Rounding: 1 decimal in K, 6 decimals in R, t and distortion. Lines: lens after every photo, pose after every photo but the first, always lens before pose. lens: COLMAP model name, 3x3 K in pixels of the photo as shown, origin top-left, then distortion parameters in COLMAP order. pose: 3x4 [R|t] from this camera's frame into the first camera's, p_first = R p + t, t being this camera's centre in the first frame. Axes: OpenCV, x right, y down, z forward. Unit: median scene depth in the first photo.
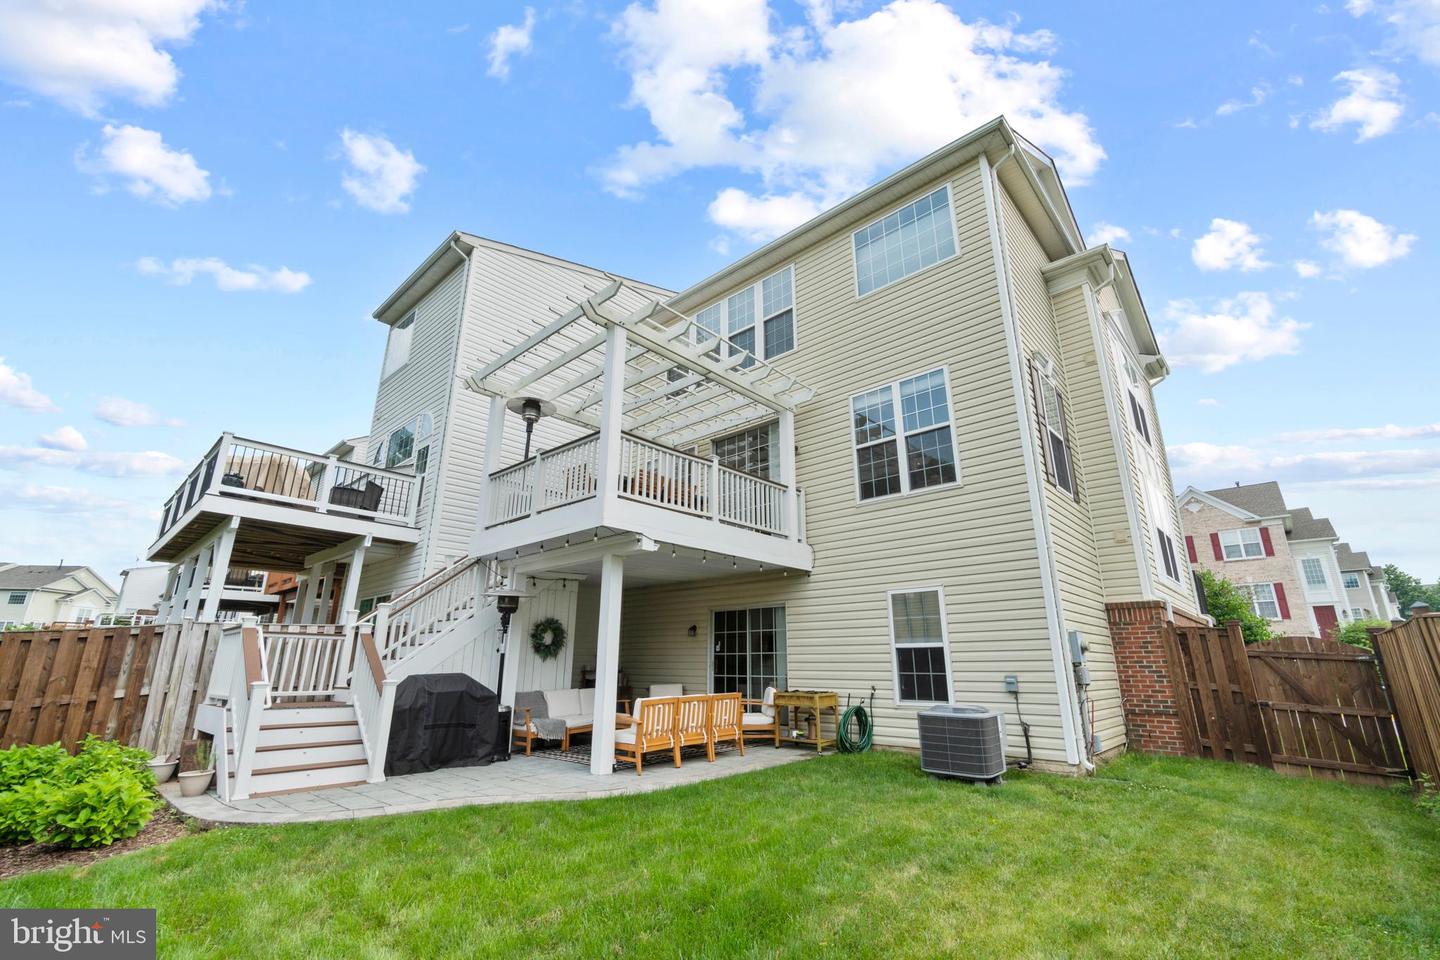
lens RADIAL K [[613.2, 0, 718.3], [0, 613.2, 476.9], [0, 0, 1]] dist [-0.000486, -0.000023]
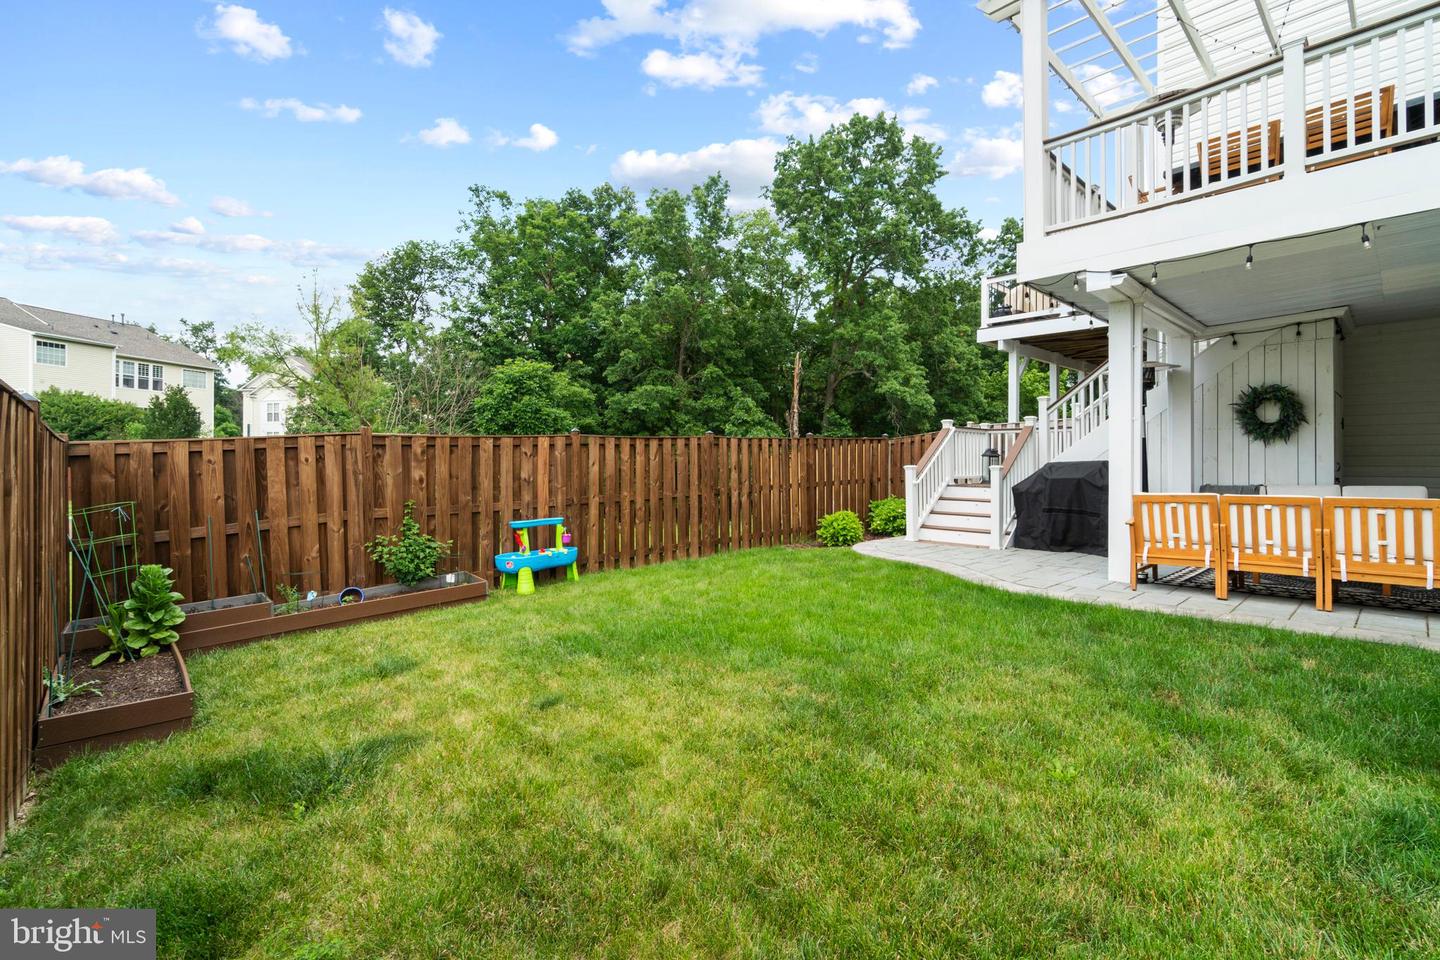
lens RADIAL K [[646.2, 0, 742.9], [0, 646.2, 461.5], [0, 0, 1]] dist [-0.001311, -0.000199]
pose [[-0.053050, -0.003534, -0.998586, 0.551868], [0.298002, 0.954372, -0.019209, 0.171891], [0.953090, -0.298600, -0.049576, 0.512510]]
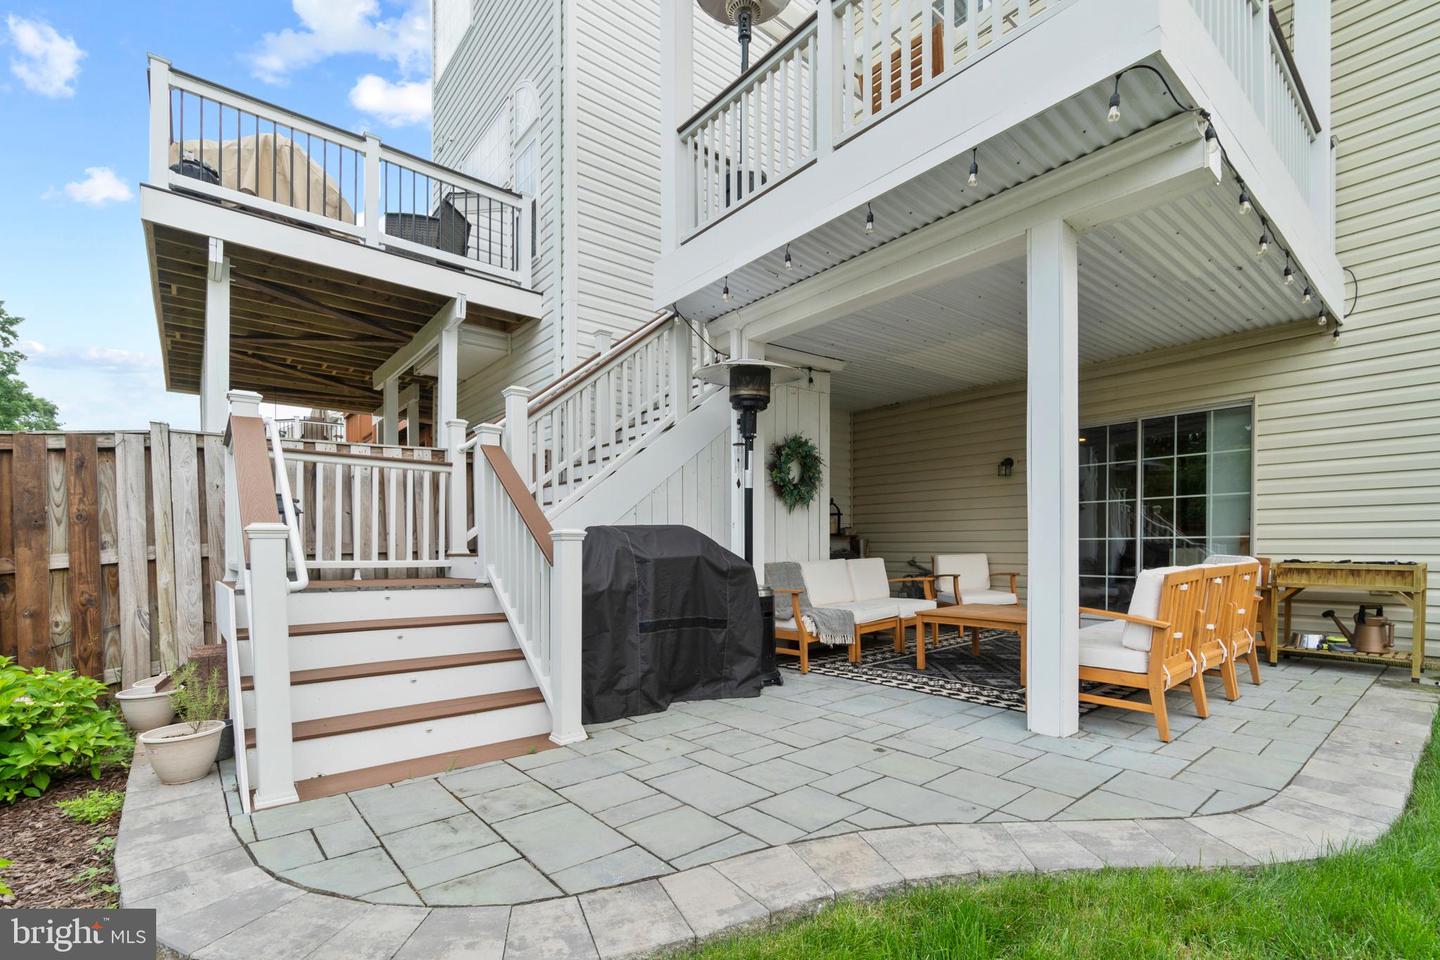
lens RADIAL K [[653.8, 0, 726.6], [0, 653.8, 551.0], [0, 0, 1]] dist [-0.001778, -0.000380]
pose [[0.991580, -0.003577, -0.129450, -0.298474], [0.041822, 0.954901, 0.293964, 0.176616], [0.122560, -0.296903, 0.947010, 0.468955]]
